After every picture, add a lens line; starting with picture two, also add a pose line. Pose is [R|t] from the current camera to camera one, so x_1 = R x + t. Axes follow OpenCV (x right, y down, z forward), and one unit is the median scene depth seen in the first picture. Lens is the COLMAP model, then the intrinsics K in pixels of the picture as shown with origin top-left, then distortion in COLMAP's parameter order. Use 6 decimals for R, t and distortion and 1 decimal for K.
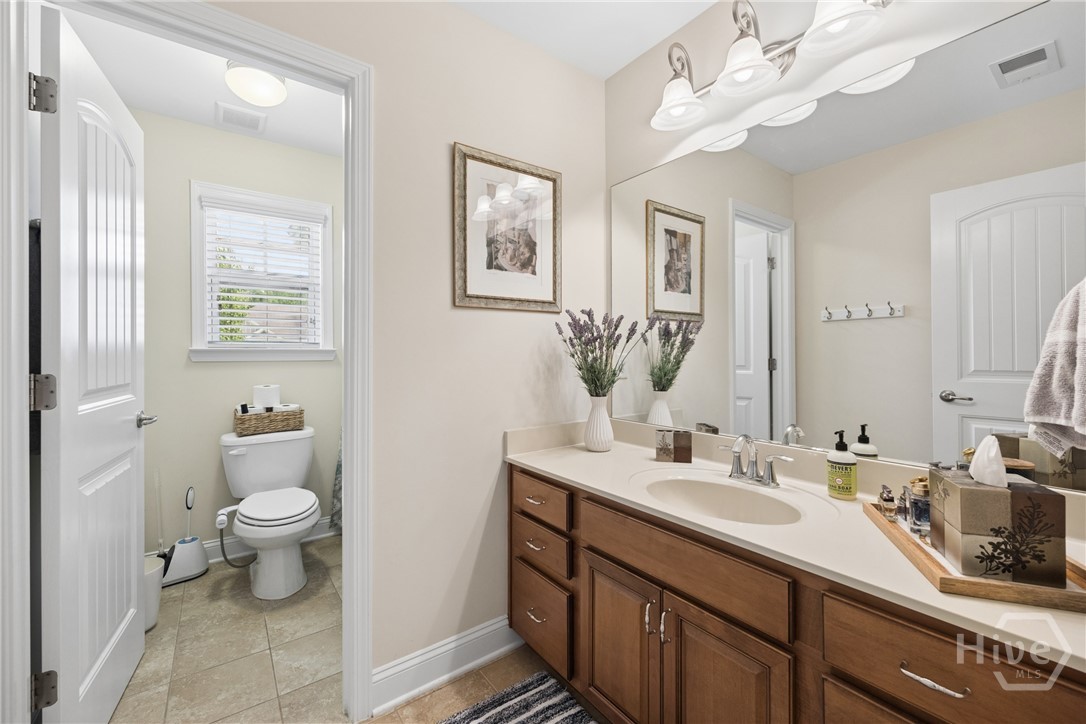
lens RADIAL K [[438.7, 0, 541.9], [0, 438.7, 359.4], [0, 0, 1]] dist [0.003160, -0.000212]
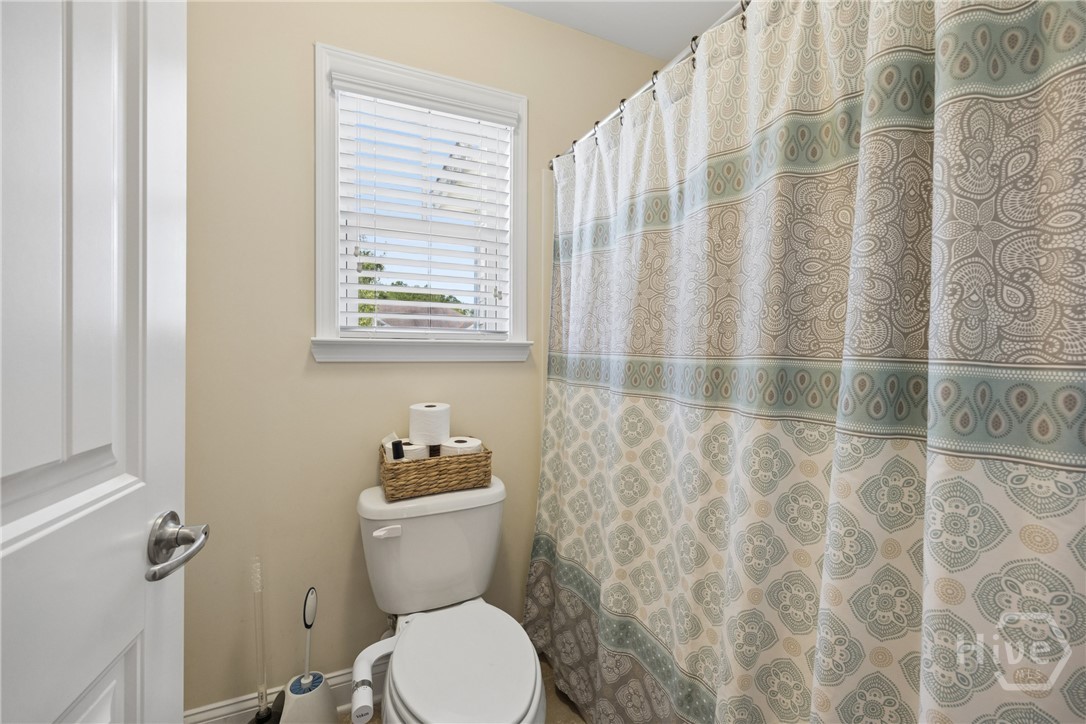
lens RADIAL K [[438.7, 0, 544.8], [0, 438.7, 359.2], [0, 0, 1]] dist [0.003160, -0.000212]
pose [[0.976313, 0.015844, -0.215780, -0.376623], [-0.013428, 0.999830, 0.012659, -0.009723], [0.215944, -0.009461, 0.976360, 0.499649]]
